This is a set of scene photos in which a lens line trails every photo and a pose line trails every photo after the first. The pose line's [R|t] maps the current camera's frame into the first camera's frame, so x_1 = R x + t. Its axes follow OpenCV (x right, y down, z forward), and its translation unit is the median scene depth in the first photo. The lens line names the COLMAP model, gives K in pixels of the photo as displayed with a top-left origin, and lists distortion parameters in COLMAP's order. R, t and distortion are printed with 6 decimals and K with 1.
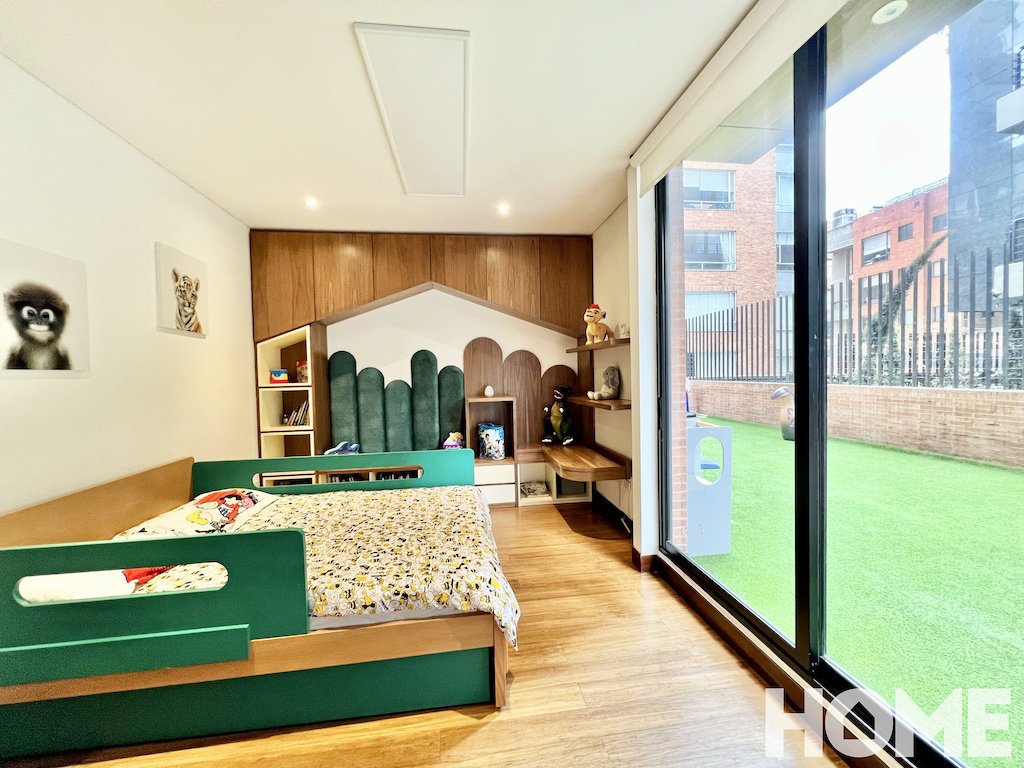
lens RADIAL K [[409.5, 0, 512.9], [0, 409.5, 384.2], [0, 0, 1]] dist [-0.000976, 0.000026]
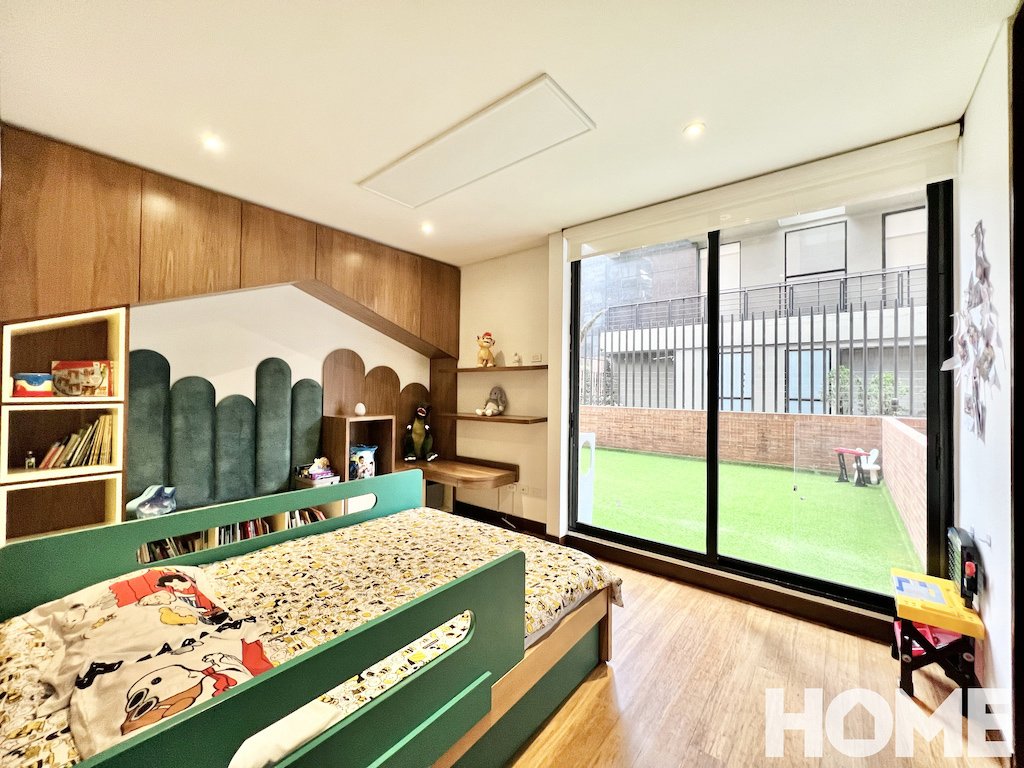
lens RADIAL K [[409.5, 0, 510.5], [0, 409.5, 385.3], [0, 0, 1]] dist [-0.000976, 0.000026]
pose [[0.728053, 0.035172, 0.684617, -0.441072], [-0.007287, 0.999024, -0.043576, 0.001801], [-0.685482, 0.026737, 0.727599, 0.107294]]
